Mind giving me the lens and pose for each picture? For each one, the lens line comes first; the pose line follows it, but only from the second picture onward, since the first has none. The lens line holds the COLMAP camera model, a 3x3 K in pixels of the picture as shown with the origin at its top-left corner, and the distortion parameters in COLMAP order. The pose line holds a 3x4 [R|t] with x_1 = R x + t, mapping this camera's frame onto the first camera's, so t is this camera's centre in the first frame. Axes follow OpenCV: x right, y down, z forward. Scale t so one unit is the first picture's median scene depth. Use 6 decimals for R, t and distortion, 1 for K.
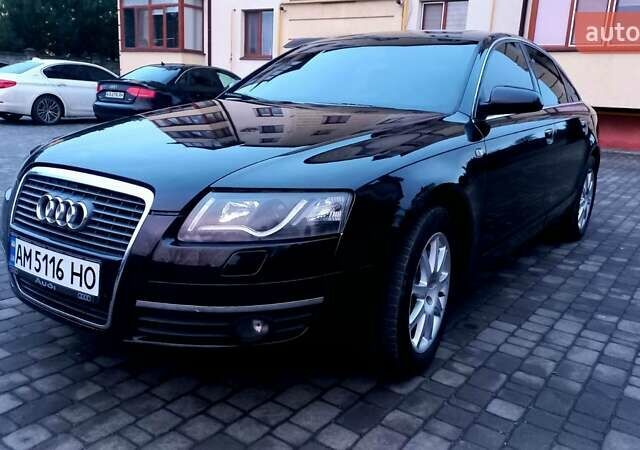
lens RADIAL K [[577.1, 0, 319.1], [0, 577.1, 221.2], [0, 0, 1]] dist [0.089524, -0.111999]
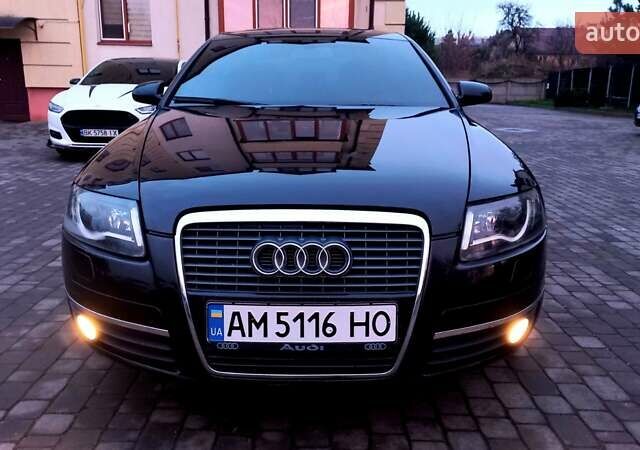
lens RADIAL K [[577.1, 0, 312.3], [0, 577.1, 209.7], [0, 0, 1]] dist [0.089524, -0.111999]
pose [[0.814723, -0.158913, 0.557650, -0.892971], [0.151599, 0.986639, 0.059676, -0.136173], [-0.559683, 0.035920, 0.827928, 0.297742]]
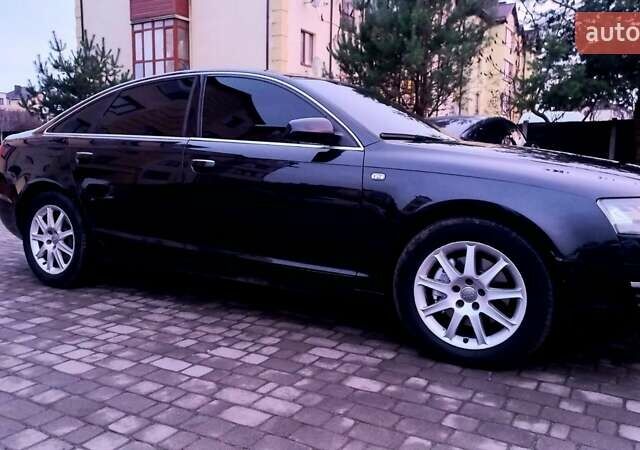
lens RADIAL K [[577.1, 0, 301.1], [0, 577.1, 226.6], [0, 0, 1]] dist [0.089524, -0.111999]
pose [[-0.086127, -0.165005, 0.982525, -1.785718], [0.206240, 0.961875, 0.179616, -0.475460], [-0.974704, 0.218106, -0.048813, 2.110794]]
